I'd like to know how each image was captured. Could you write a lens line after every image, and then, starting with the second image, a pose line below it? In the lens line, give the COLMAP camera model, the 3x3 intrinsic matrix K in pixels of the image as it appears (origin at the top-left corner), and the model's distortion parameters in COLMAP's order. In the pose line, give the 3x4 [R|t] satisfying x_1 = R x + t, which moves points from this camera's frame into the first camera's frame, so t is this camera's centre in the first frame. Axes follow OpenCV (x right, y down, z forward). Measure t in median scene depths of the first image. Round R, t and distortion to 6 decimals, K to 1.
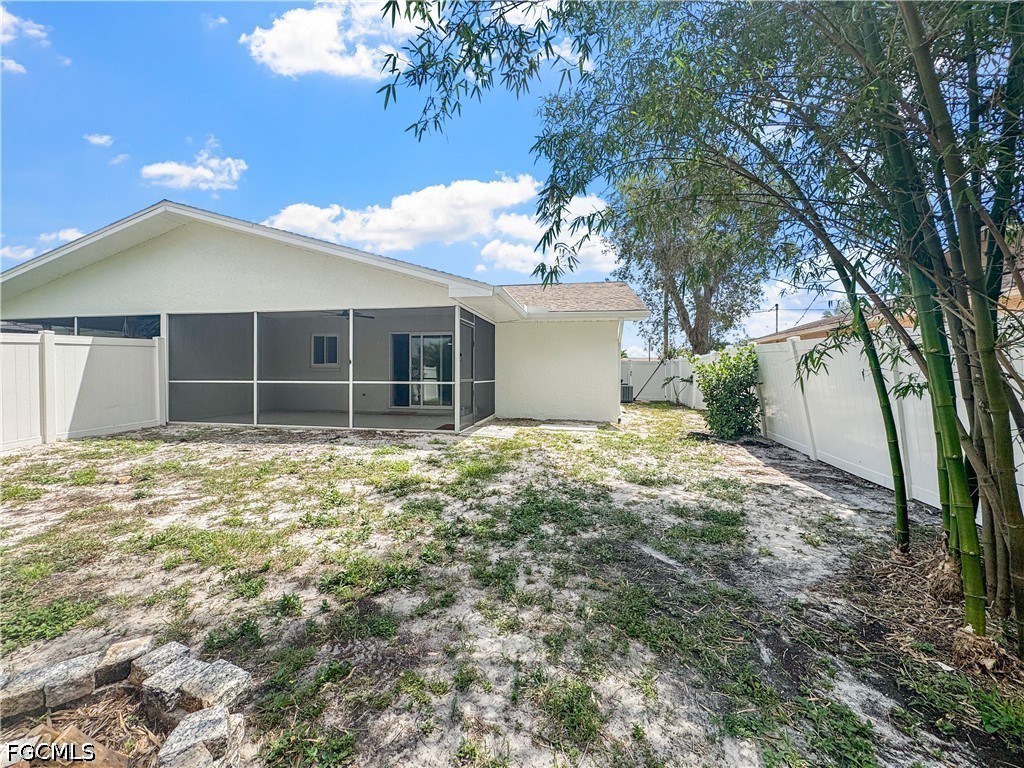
lens RADIAL K [[409.6, 0, 513.0], [0, 409.6, 376.8], [0, 0, 1]] dist [0.000178, -0.000169]
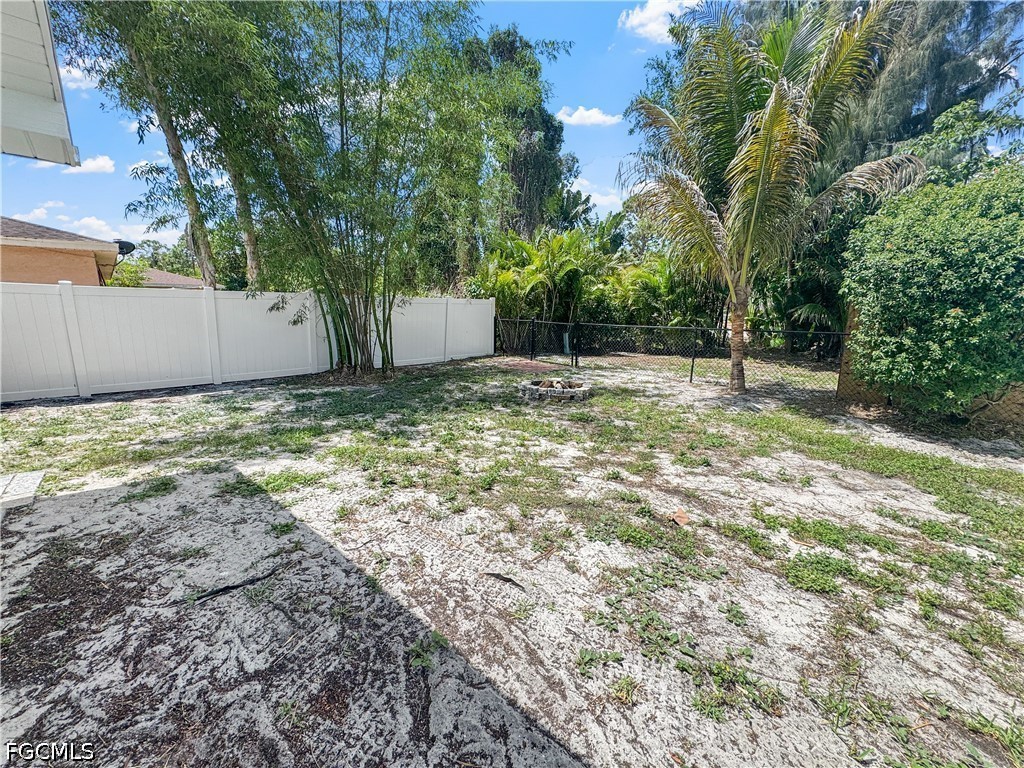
lens RADIAL K [[409.6, 0, 513.0], [0, 409.6, 376.8], [0, 0, 1]] dist [0.000178, -0.000169]
pose [[-0.816427, -0.107646, 0.567326, -1.219352], [-0.005341, 0.983836, 0.178990, -0.072374], [-0.577424, 0.143102, -0.803806, 1.810179]]
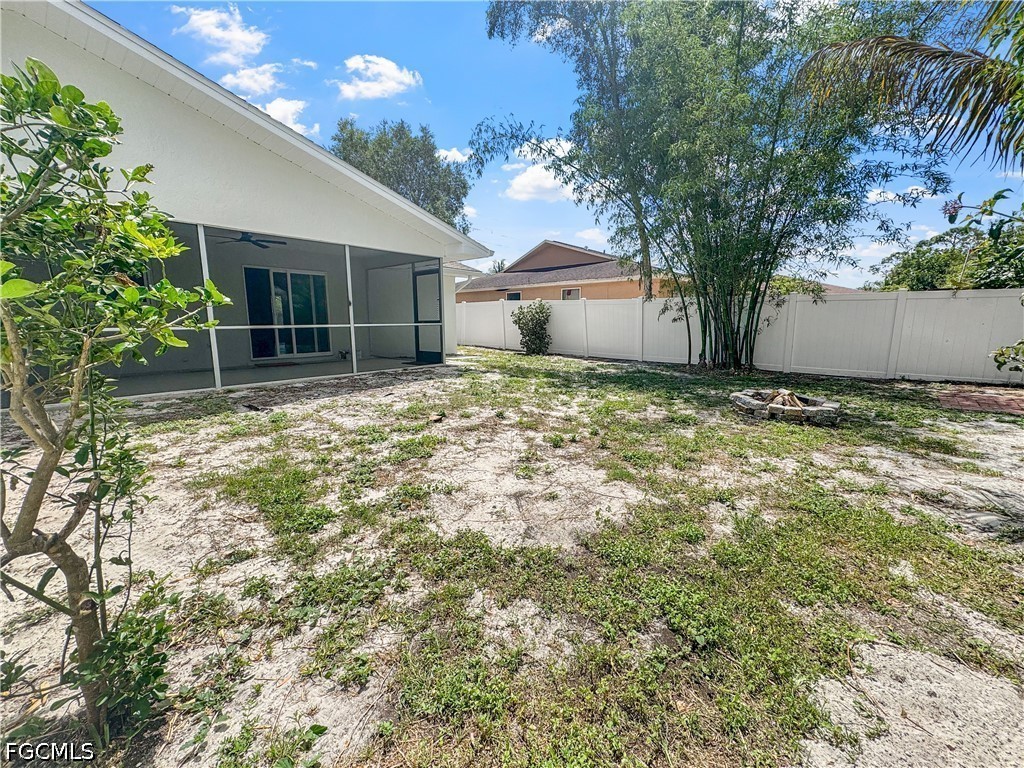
lens RADIAL K [[409.6, 0, 513.0], [0, 409.6, 376.8], [0, 0, 1]] dist [0.000178, -0.000169]
pose [[0.510357, -0.122414, 0.851205, -1.931749], [0.012406, 0.990762, 0.135045, 0.014559], [-0.859873, -0.058361, 0.507161, 0.366127]]
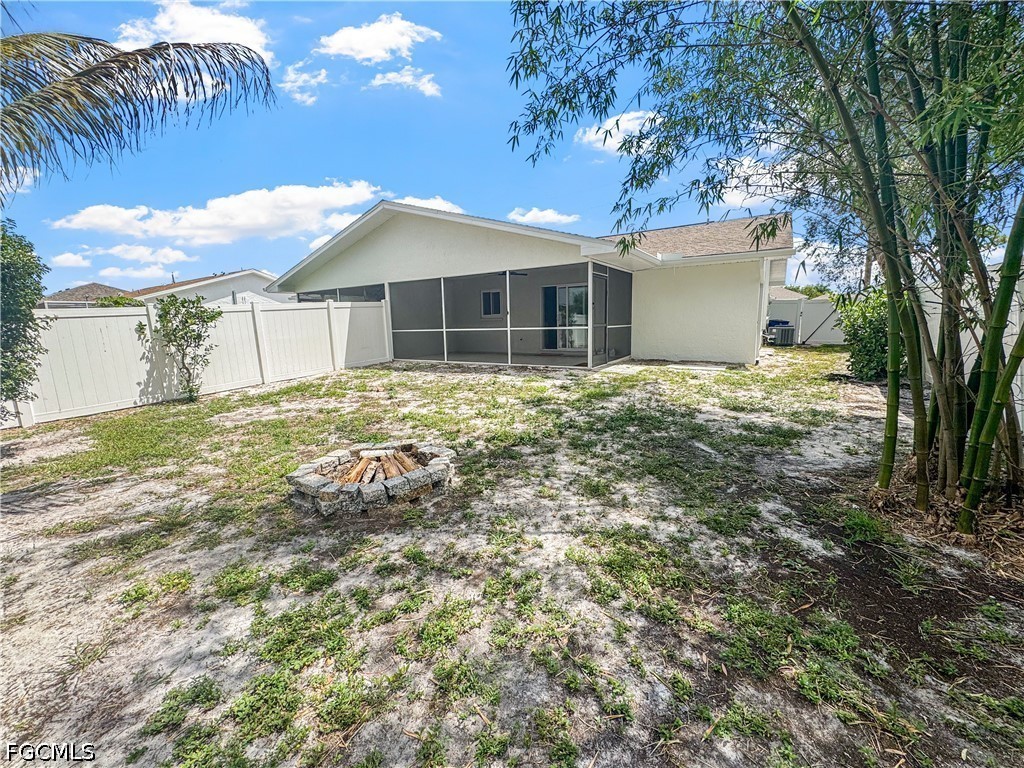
lens RADIAL K [[409.6, 0, 513.0], [0, 409.6, 376.8], [0, 0, 1]] dist [0.000178, -0.000169]
pose [[0.925299, 0.024780, -0.378427, 0.203659], [0.024220, 0.991964, 0.124178, 0.006754], [0.378463, -0.124067, 0.917264, -0.367553]]
